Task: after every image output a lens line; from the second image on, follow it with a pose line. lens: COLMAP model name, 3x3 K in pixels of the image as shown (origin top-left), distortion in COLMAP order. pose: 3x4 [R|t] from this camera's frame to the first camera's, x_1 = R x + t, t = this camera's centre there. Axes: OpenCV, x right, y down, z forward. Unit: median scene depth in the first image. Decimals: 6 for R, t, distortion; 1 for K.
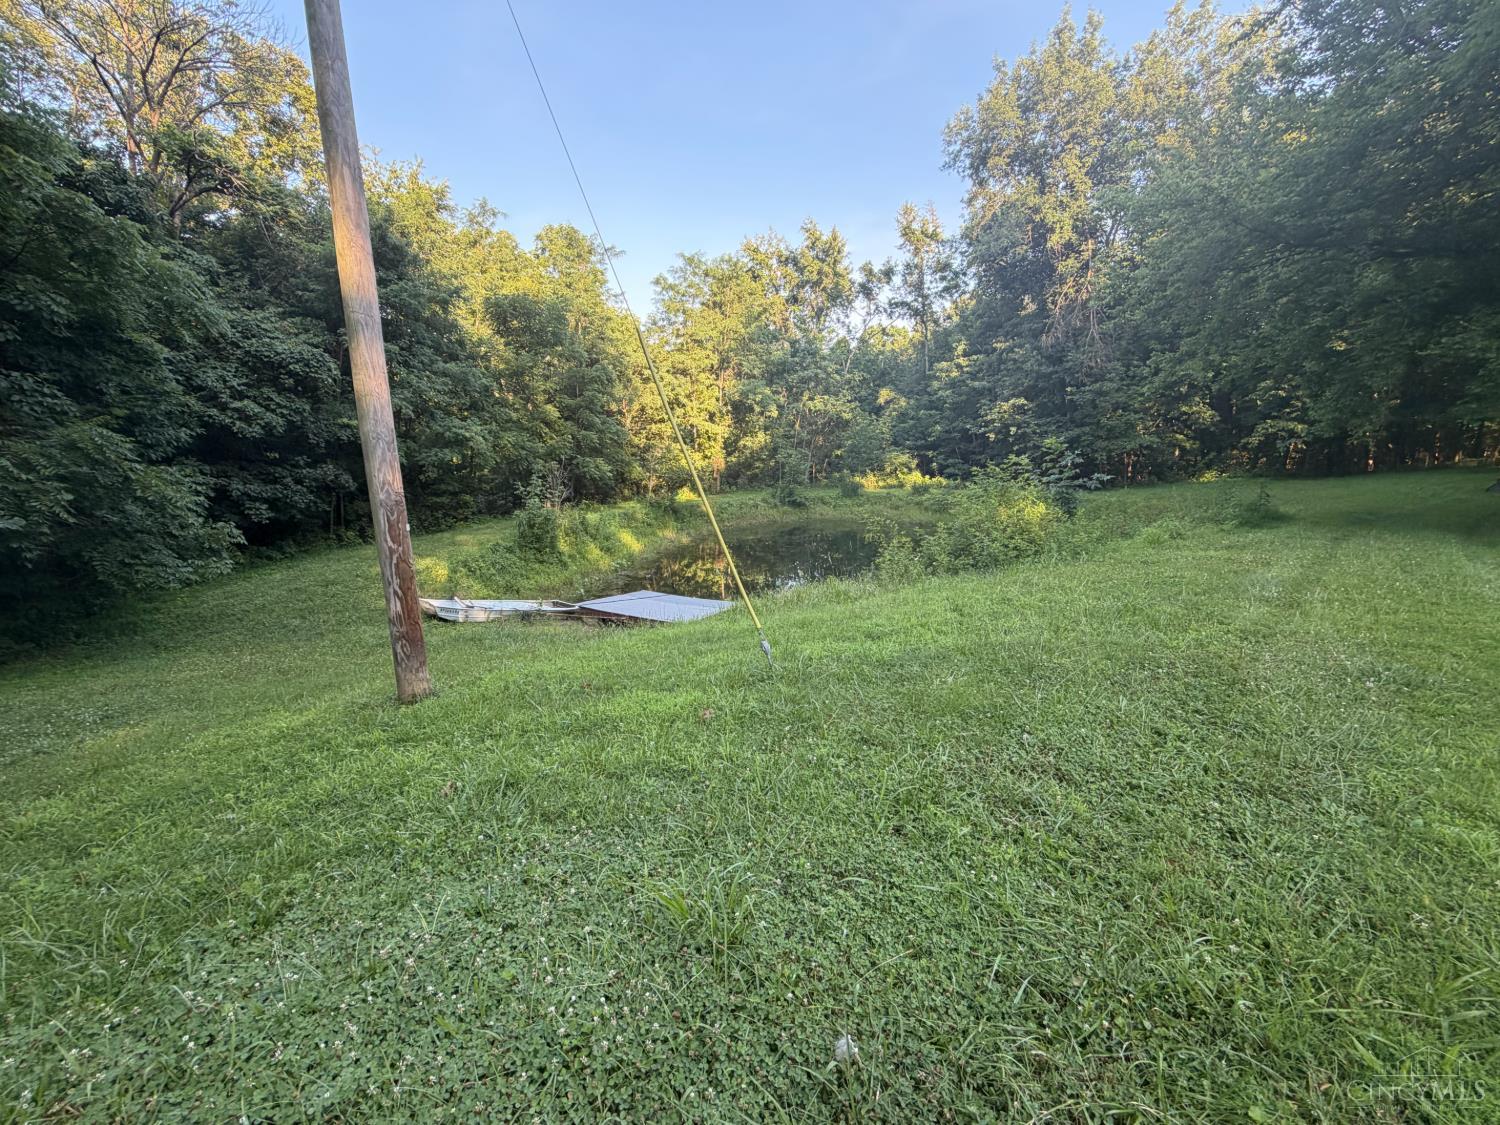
lens RADIAL K [[655.7, 0, 752.7], [0, 655.7, 561.7], [0, 0, 1]] dist [-0.002456, -0.000136]
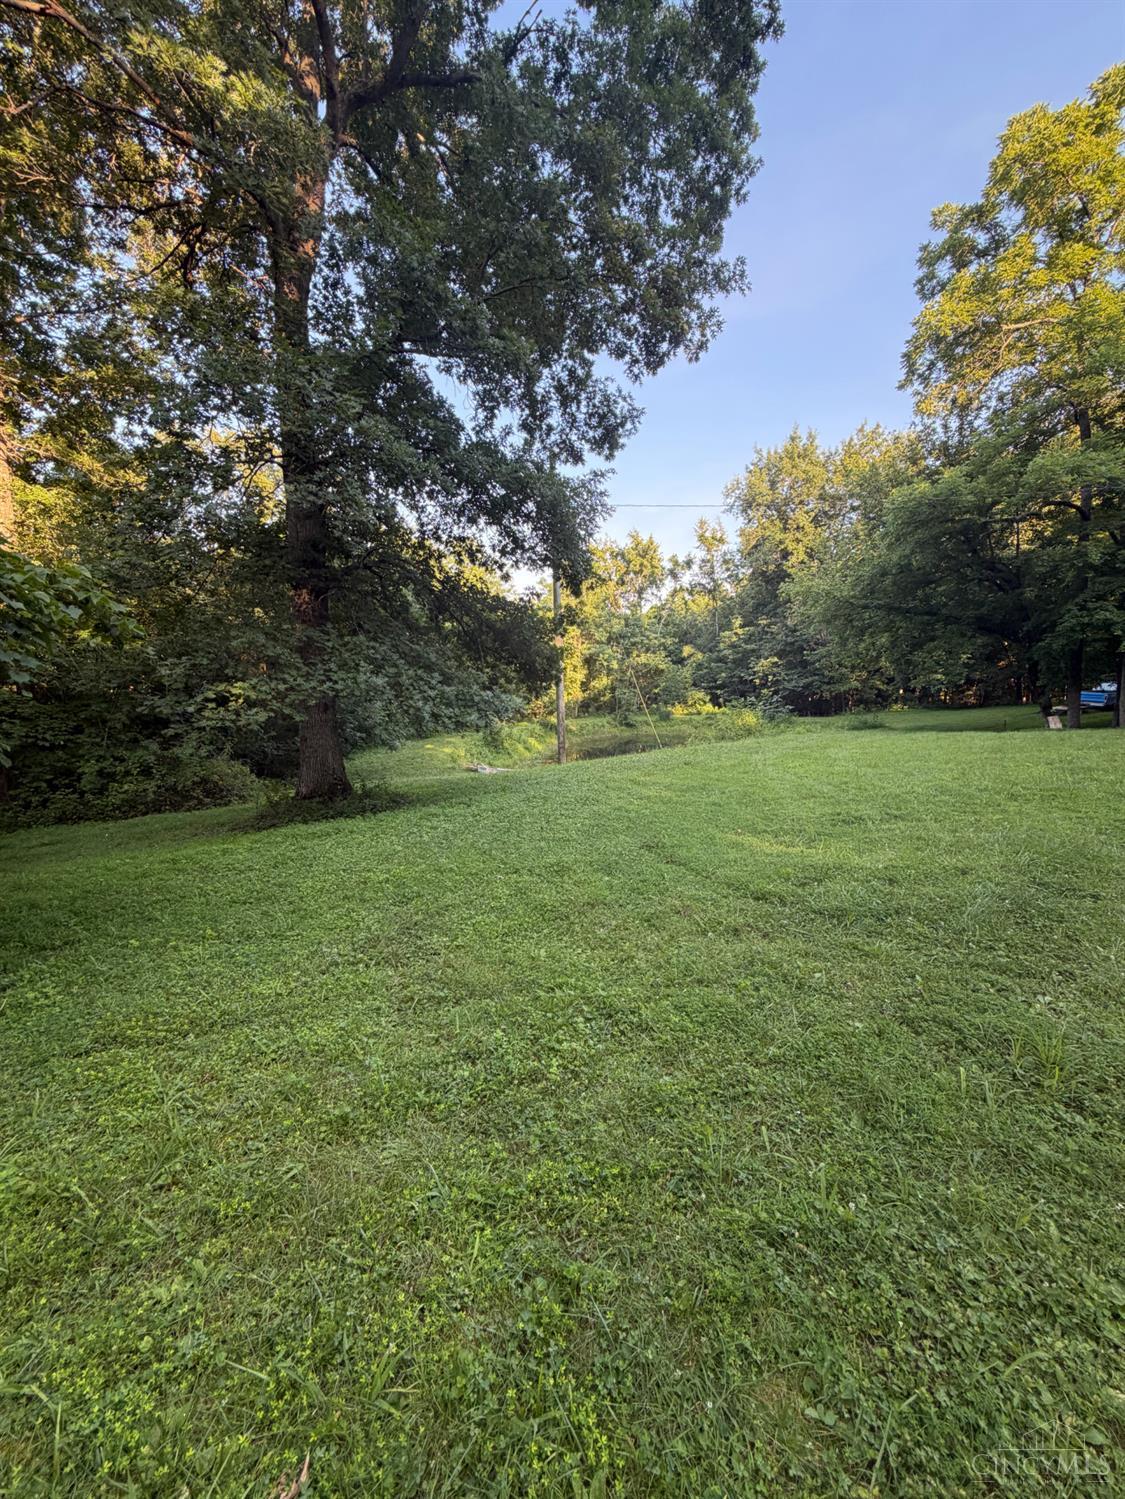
lens RADIAL K [[601.0, 0, 559.7], [0, 601.0, 750.4], [0, 0, 1]] dist [-0.008967, -0.000143]
pose [[0.999919, 0.006446, -0.010993, -0.071975], [-0.007087, 0.998212, -0.059348, 0.050189], [0.010590, 0.059421, 0.998177, -0.352500]]
